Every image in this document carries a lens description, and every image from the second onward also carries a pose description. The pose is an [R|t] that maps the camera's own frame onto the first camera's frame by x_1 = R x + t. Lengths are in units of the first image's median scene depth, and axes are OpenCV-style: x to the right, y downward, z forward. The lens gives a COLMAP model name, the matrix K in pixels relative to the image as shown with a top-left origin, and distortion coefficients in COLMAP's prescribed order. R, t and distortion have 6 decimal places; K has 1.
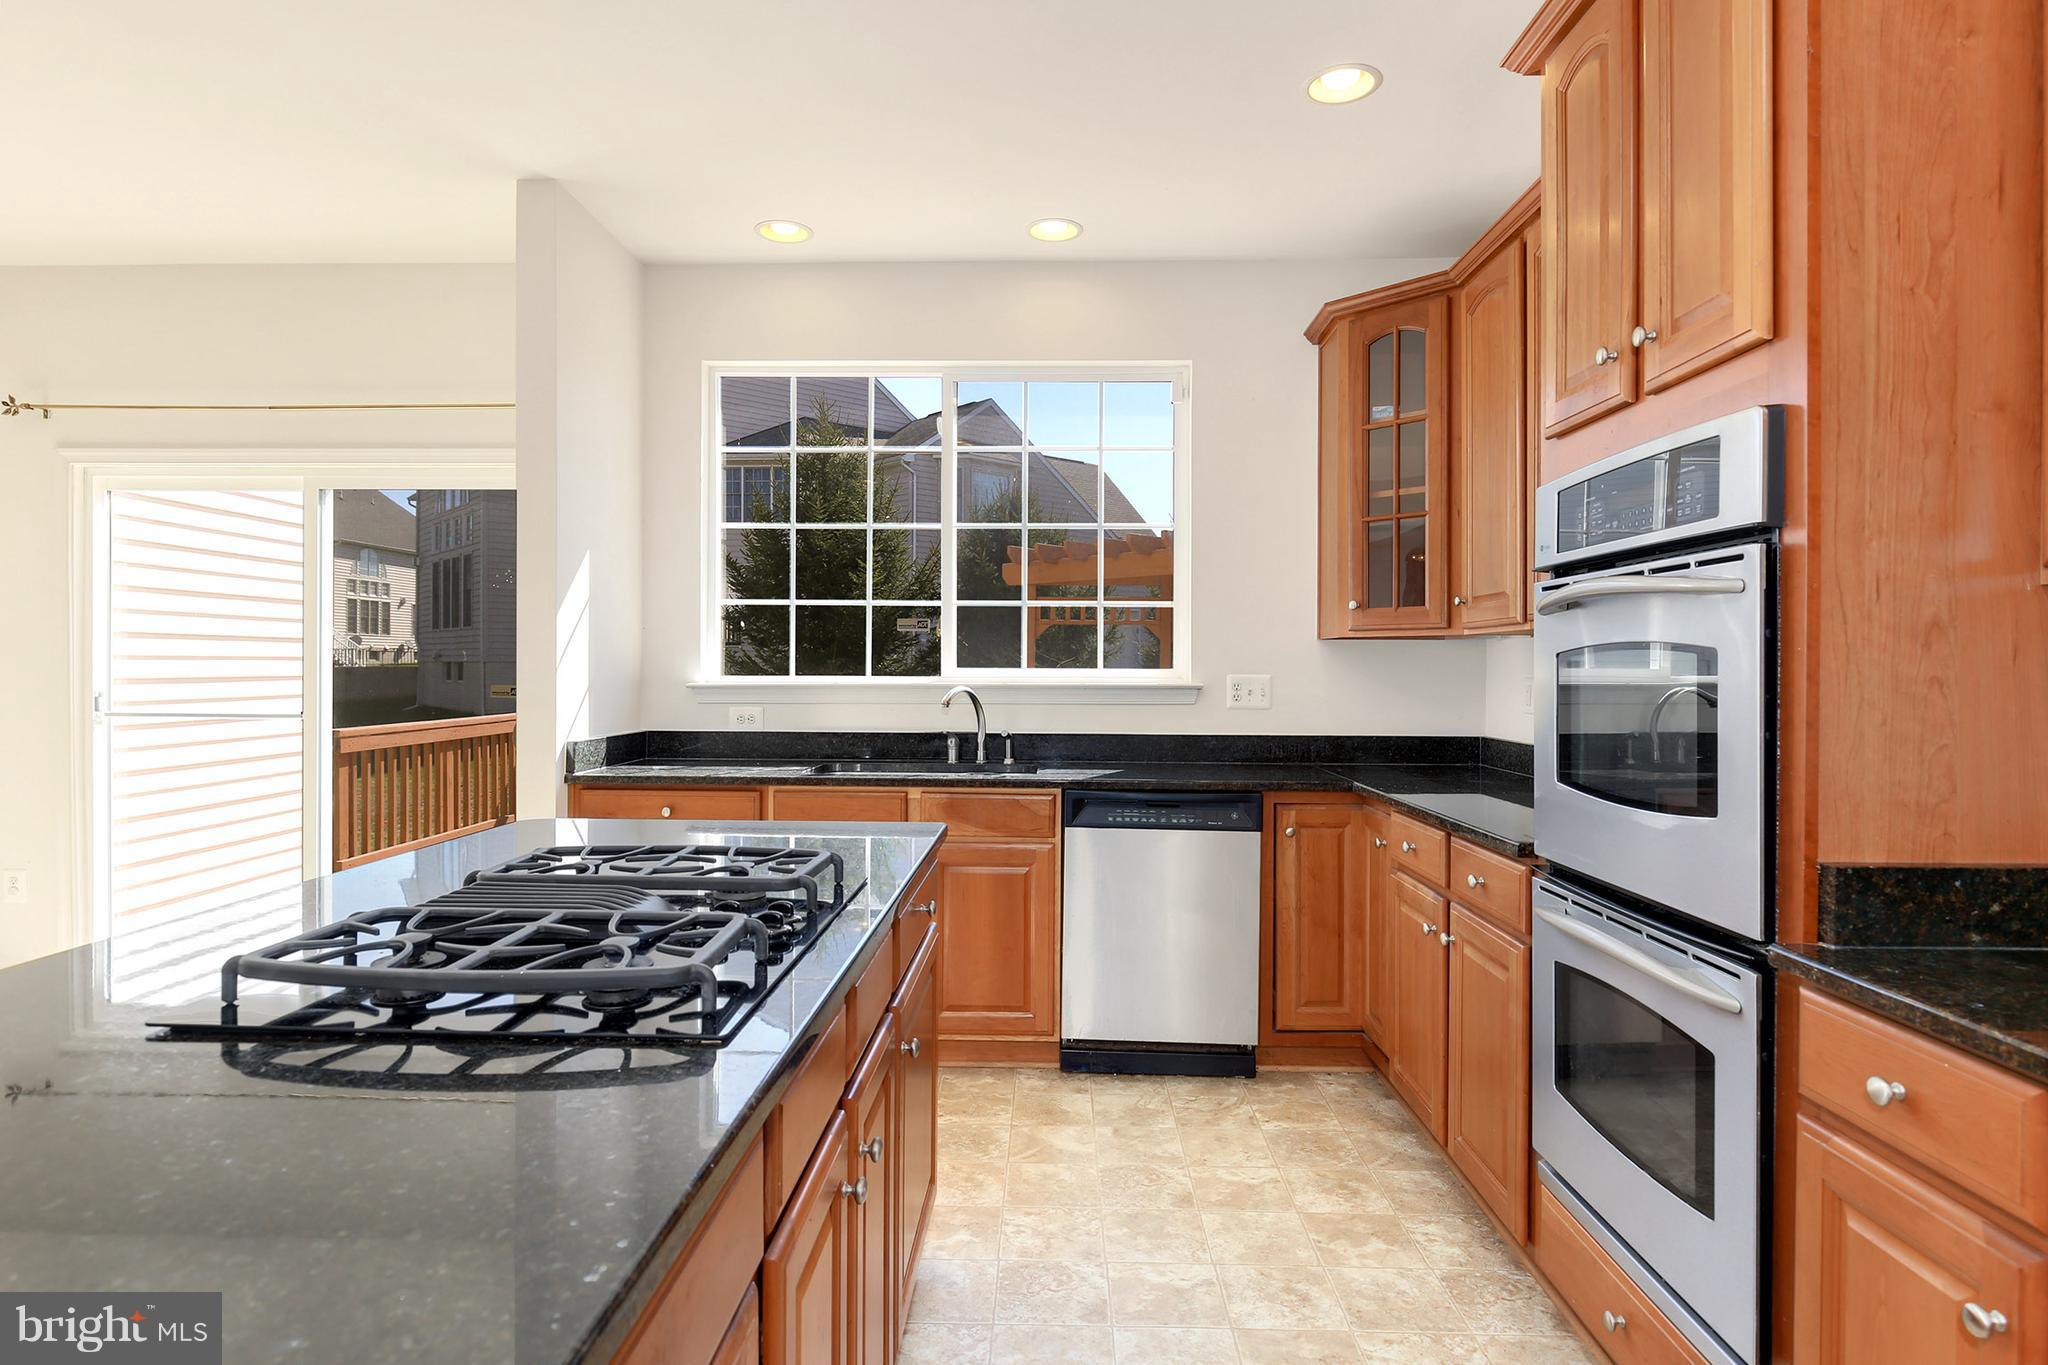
lens RADIAL K [[1096.1, 0, 1025.7], [0, 1096.1, 673.7], [0, 0, 1]] dist [0.000040, -0.000428]
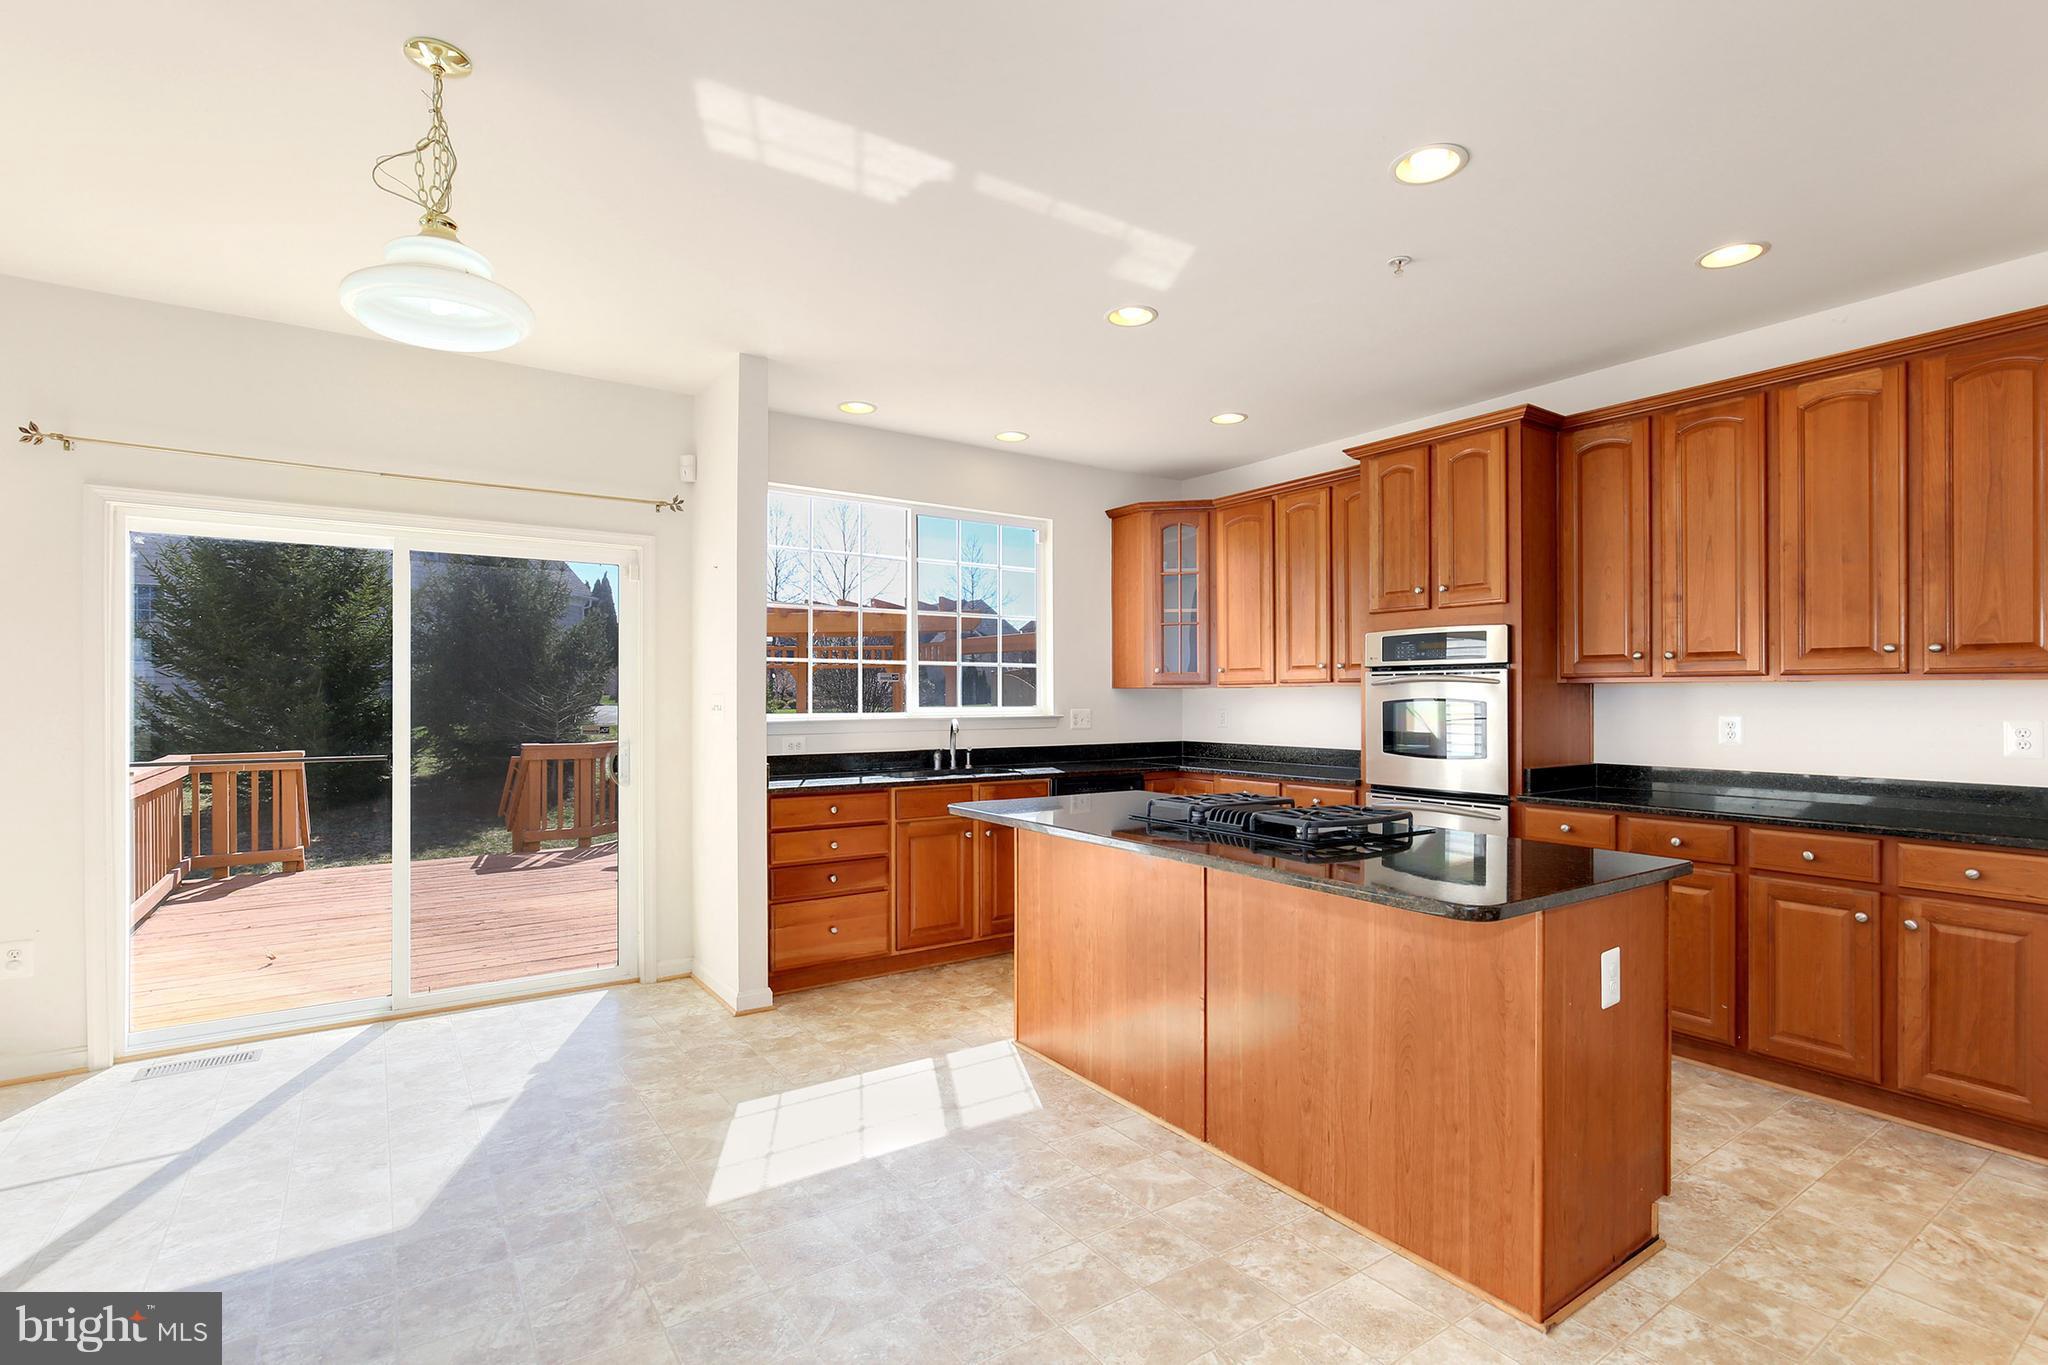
lens RADIAL K [[956.5, 0, 1021.1], [0, 956.5, 691.8], [0, 0, 1]] dist [-0.019729, 0.006443]
pose [[0.804370, -0.001799, 0.594125, -0.740985], [0.007219, 0.999951, -0.006745, -0.015996], [-0.594084, 0.009714, 0.804344, -0.130132]]
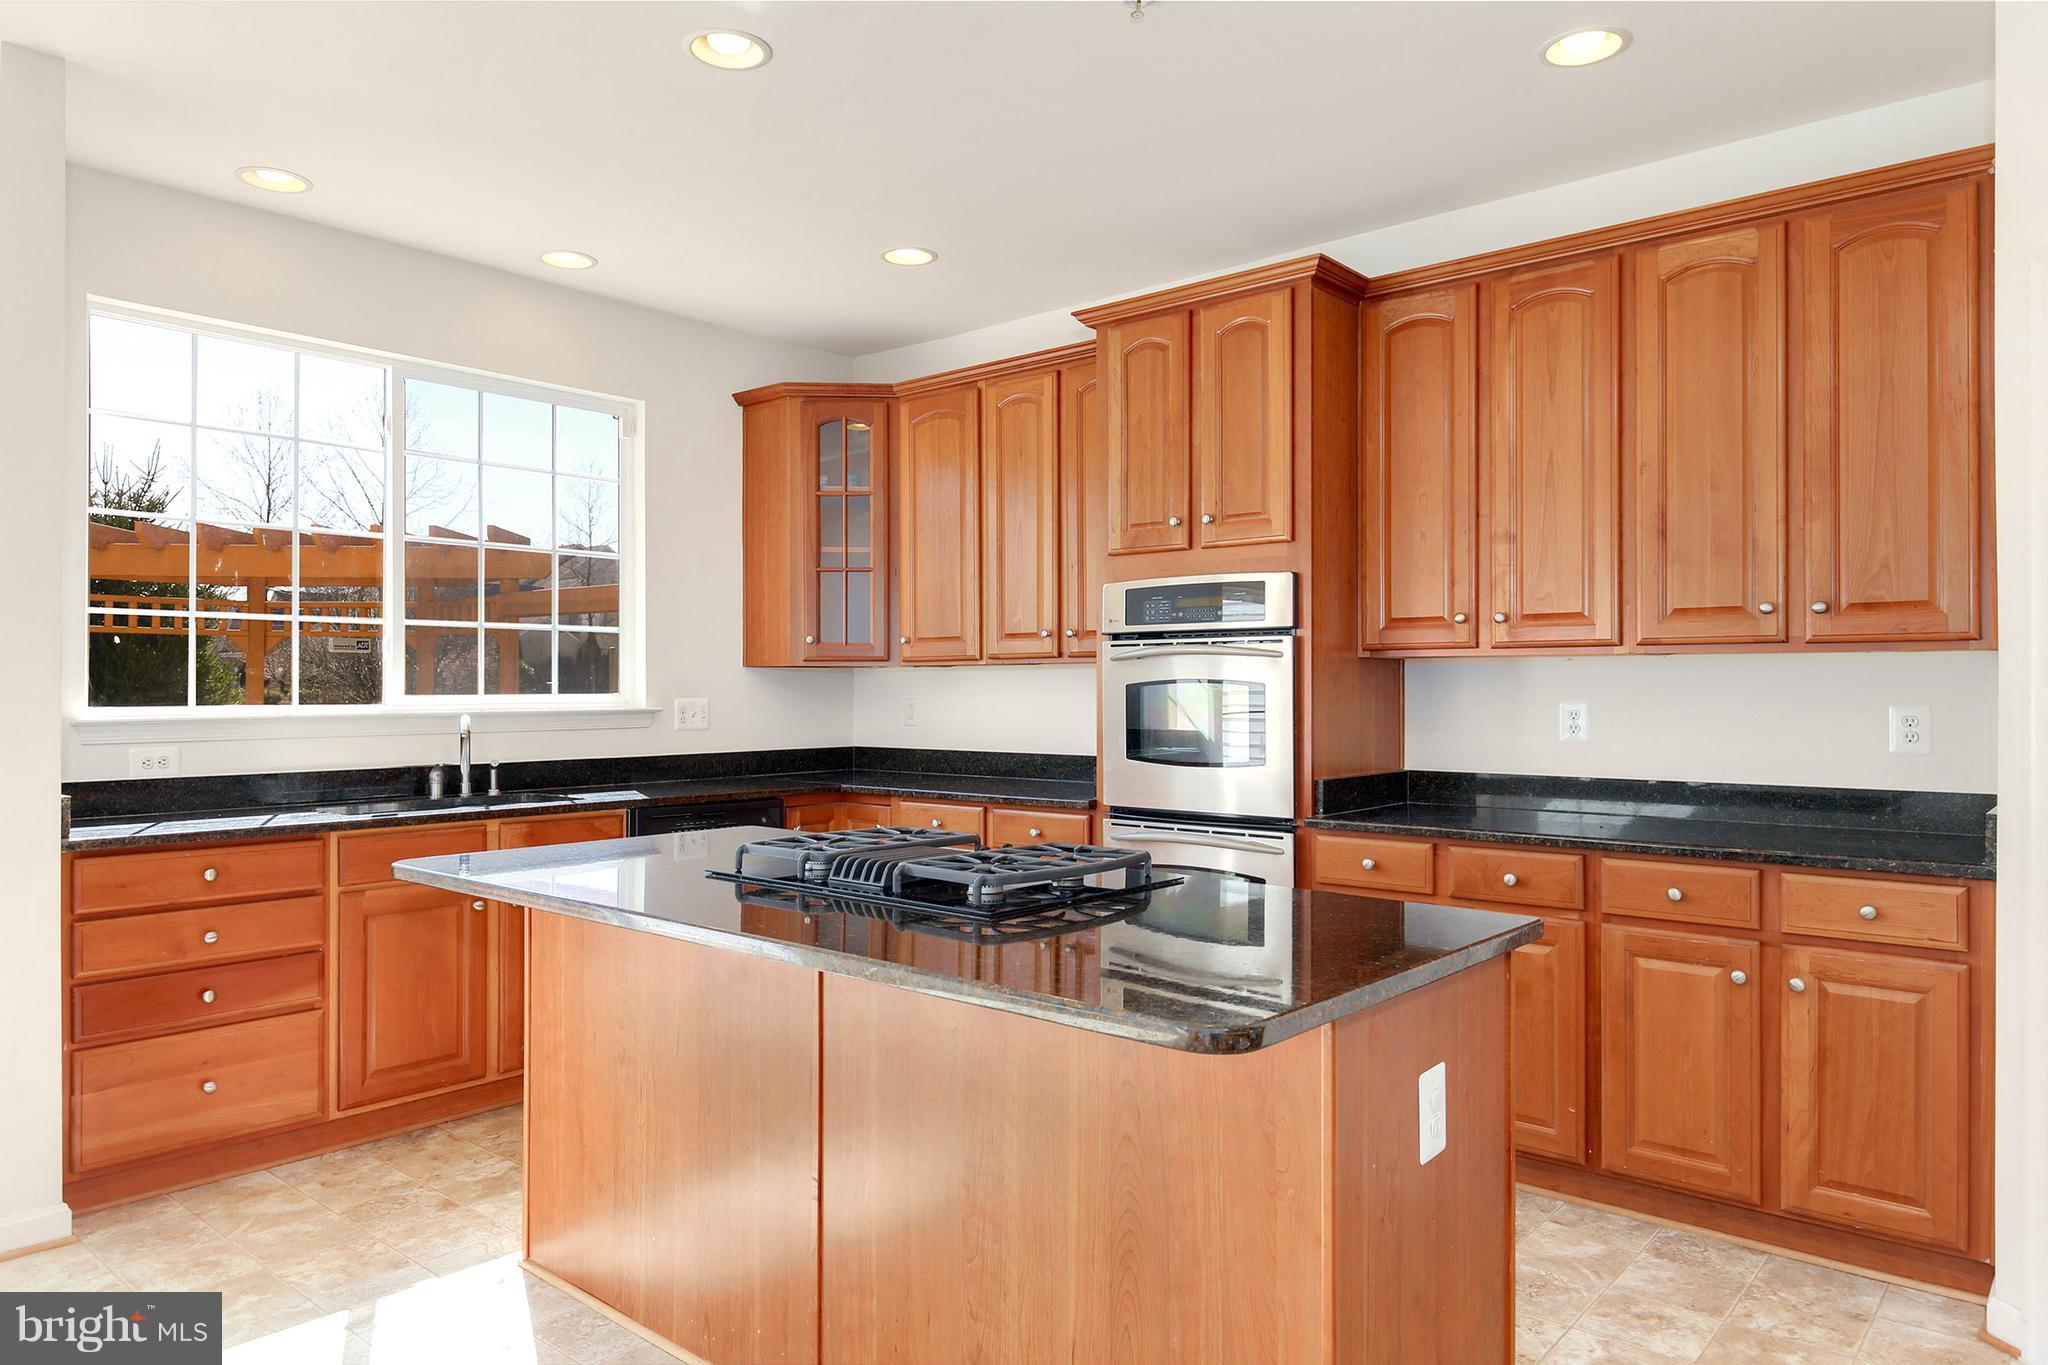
lens RADIAL K [[1303.7, 0, 1035.0], [0, 1303.7, 683.0], [0, 0, 1]] dist [0.003236, -0.013121]
pose [[0.618462, -0.002304, 0.785811, -0.600349], [0.008128, 0.999961, -0.003465, -0.007308], [-0.785773, 0.008530, 0.618457, -0.069688]]
